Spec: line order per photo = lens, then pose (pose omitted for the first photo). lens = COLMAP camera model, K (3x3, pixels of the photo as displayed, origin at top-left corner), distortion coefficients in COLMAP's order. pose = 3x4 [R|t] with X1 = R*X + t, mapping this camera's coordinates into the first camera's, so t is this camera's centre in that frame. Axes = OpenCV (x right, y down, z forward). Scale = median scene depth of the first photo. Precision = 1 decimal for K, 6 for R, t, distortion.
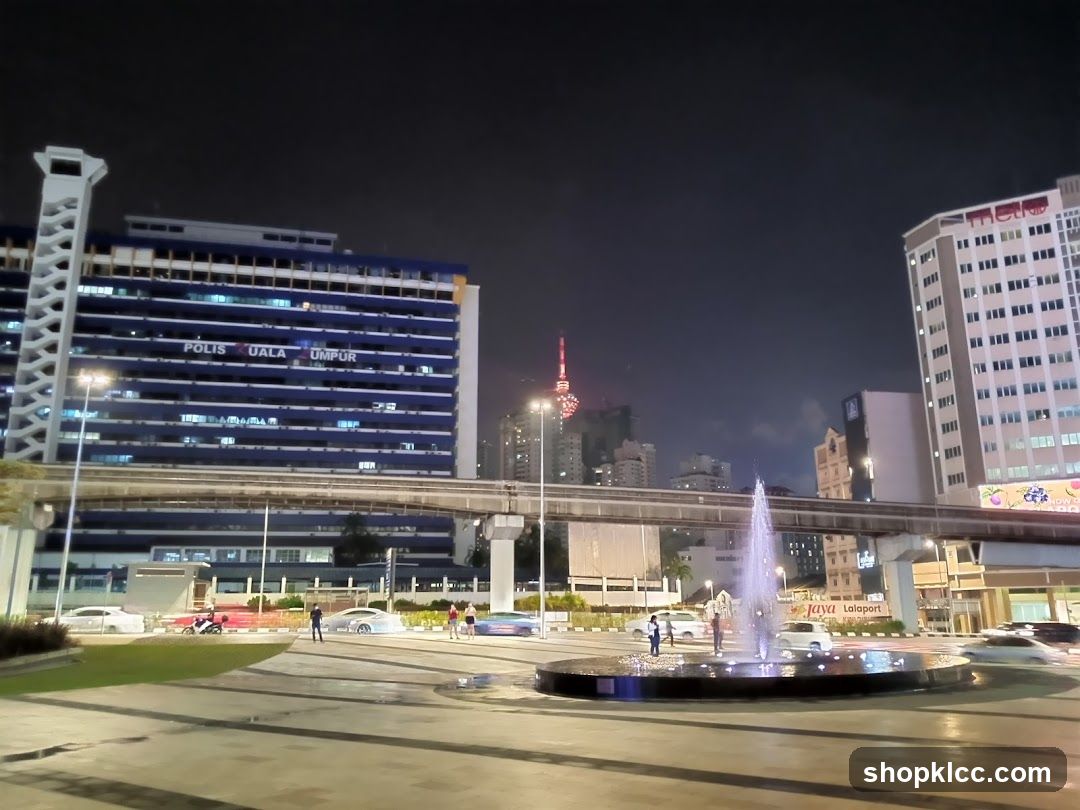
lens RADIAL K [[827.0, 0, 538.8], [0, 827.0, 405.6], [0, 0, 1]] dist [0.024254, -0.032974]
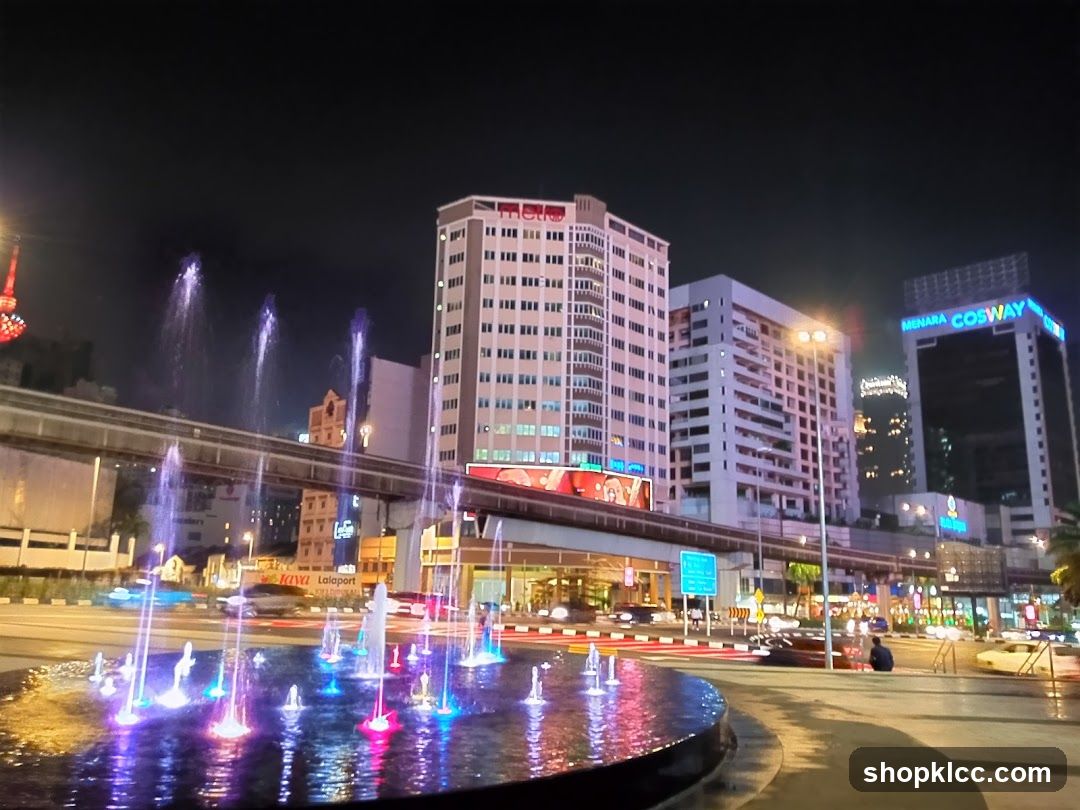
lens RADIAL K [[827.0, 0, 531.1], [0, 827.0, 401.2], [0, 0, 1]] dist [0.024254, -0.032974]
pose [[0.810684, 0.153961, 0.564878, 0.005956], [-0.170522, 0.985067, -0.023762, 0.029306], [-0.560101, -0.077061, 0.824832, 0.116653]]
